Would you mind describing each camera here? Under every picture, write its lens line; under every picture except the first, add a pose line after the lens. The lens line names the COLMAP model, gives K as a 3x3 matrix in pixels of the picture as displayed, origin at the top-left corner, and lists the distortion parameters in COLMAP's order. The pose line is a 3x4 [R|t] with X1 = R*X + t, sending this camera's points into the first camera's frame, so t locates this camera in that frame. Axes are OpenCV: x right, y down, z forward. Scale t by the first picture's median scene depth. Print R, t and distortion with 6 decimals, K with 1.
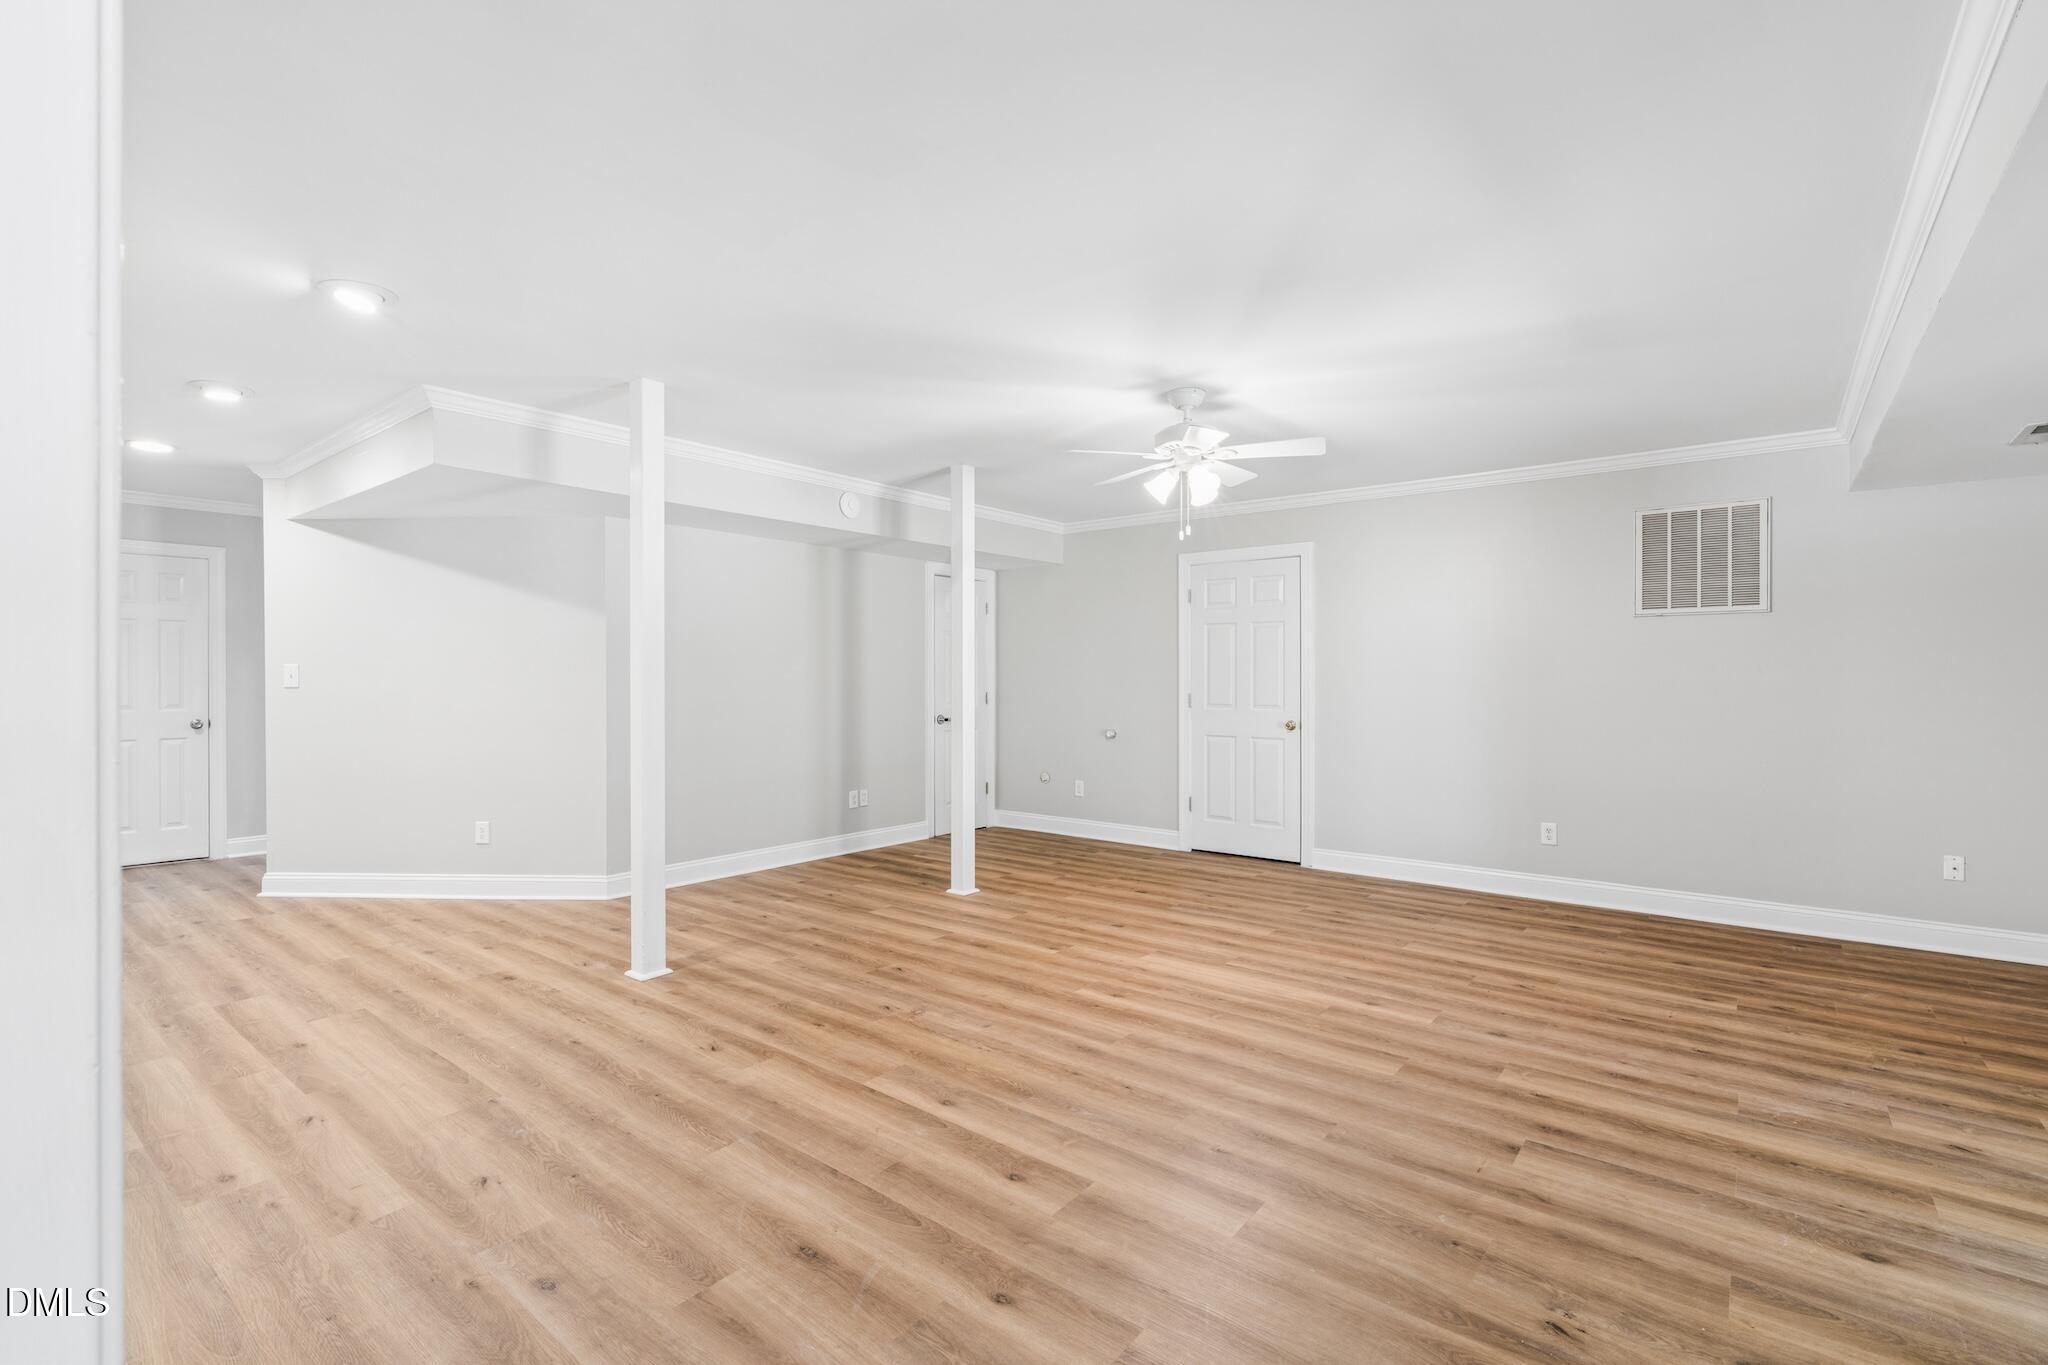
lens RADIAL K [[923.9, 0, 1026.7], [0, 923.9, 677.7], [0, 0, 1]] dist [0.001842, -0.000490]
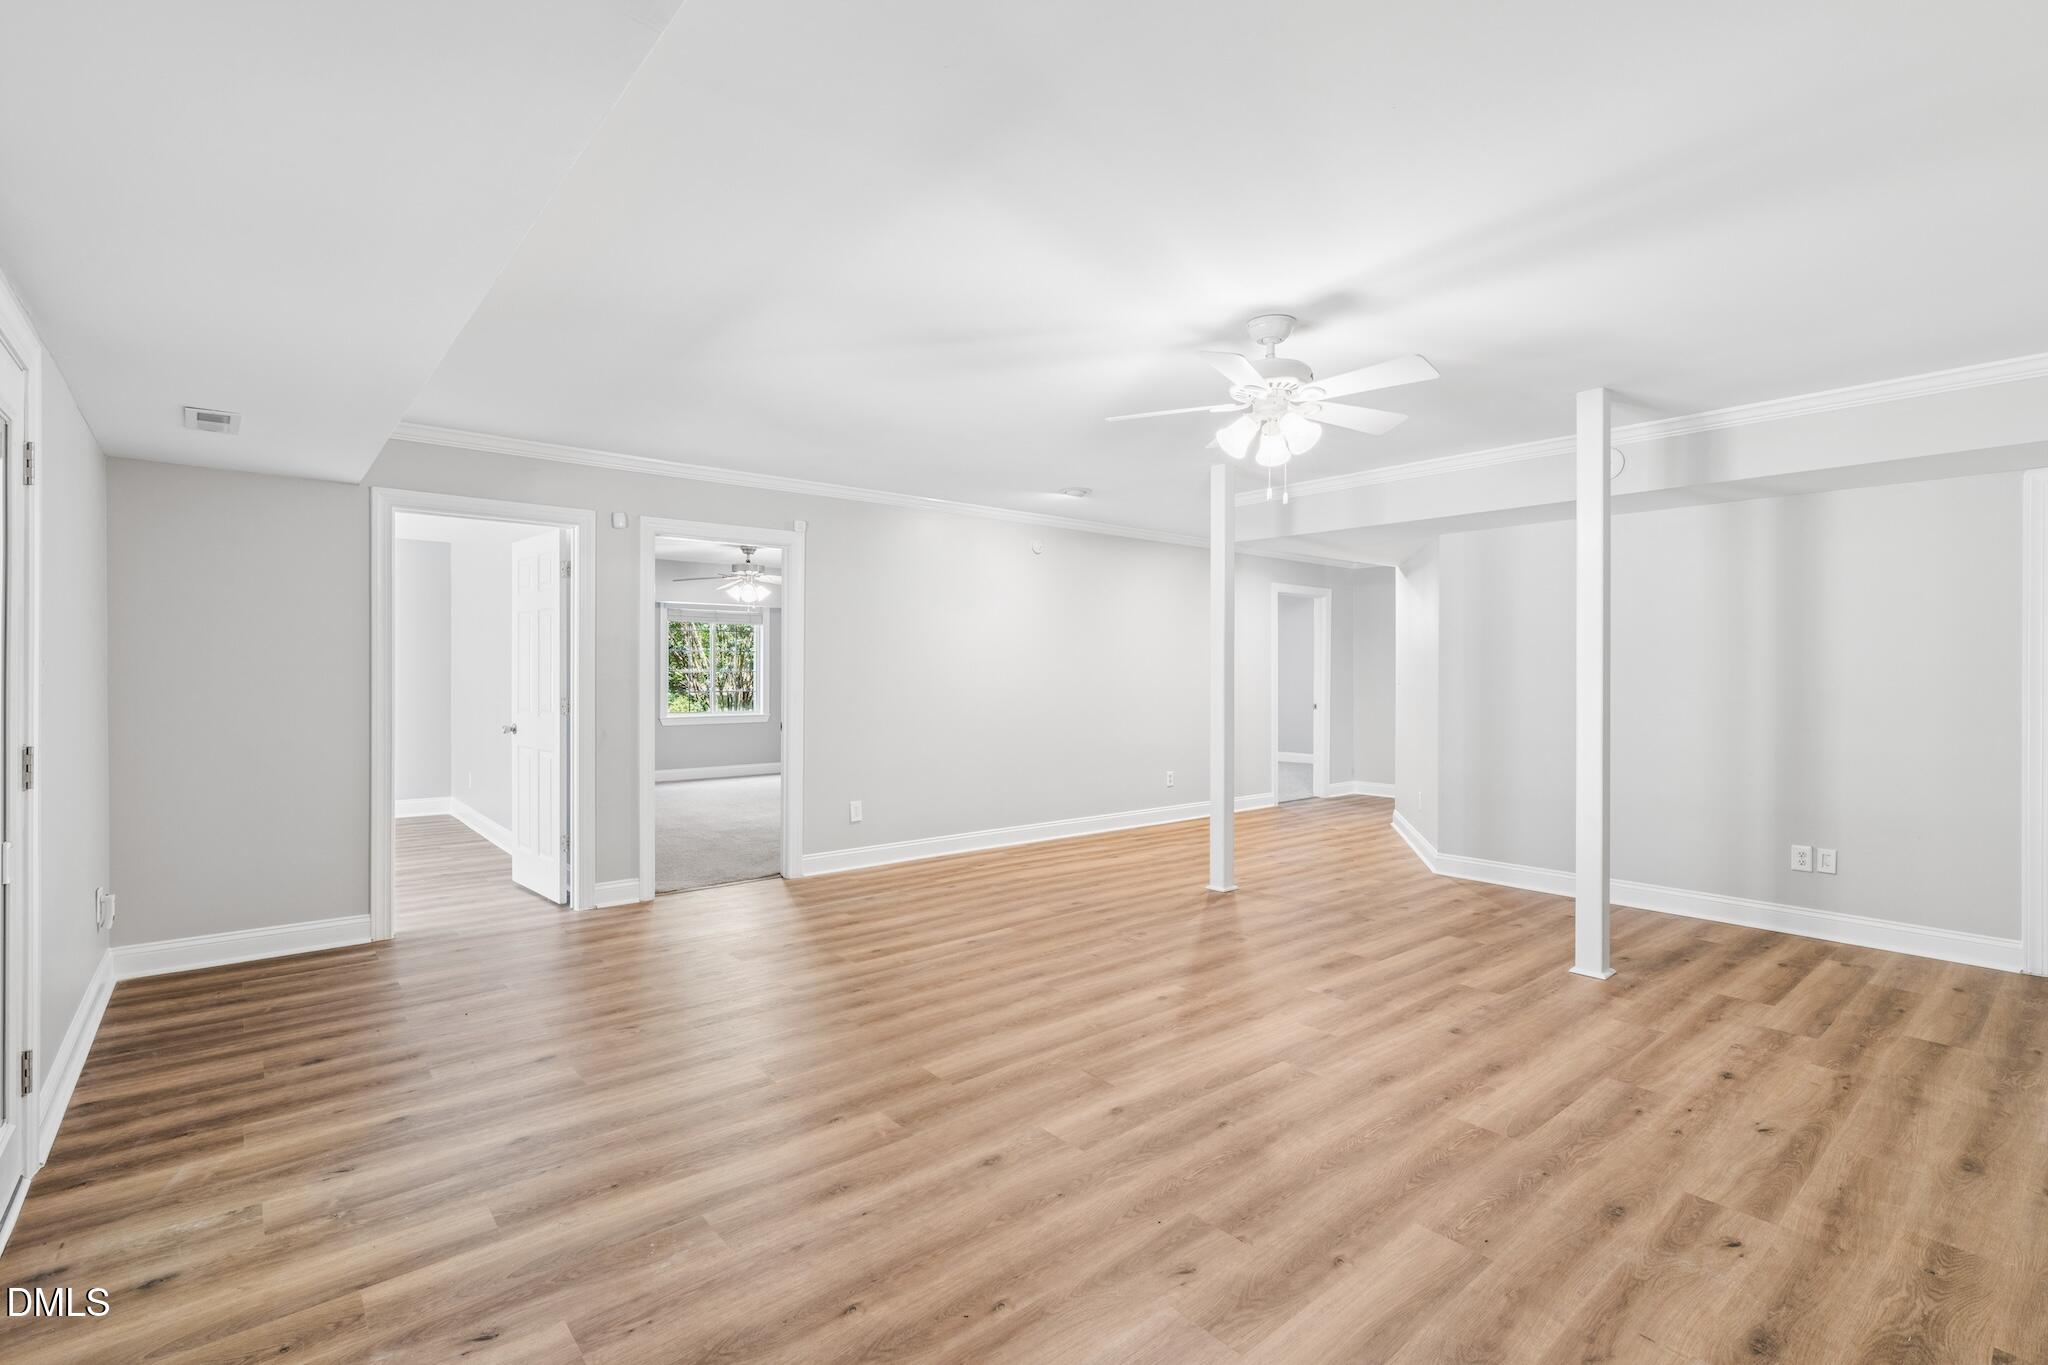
lens RADIAL K [[923.9, 0, 1024.9], [0, 923.9, 678.8], [0, 0, 1]] dist [0.001842, -0.000490]
pose [[-0.187145, 0.004815, -0.982321, 1.064455], [-0.003817, 0.999977, 0.005629, -0.004489], [0.982325, 0.004803, -0.187122, 1.005451]]
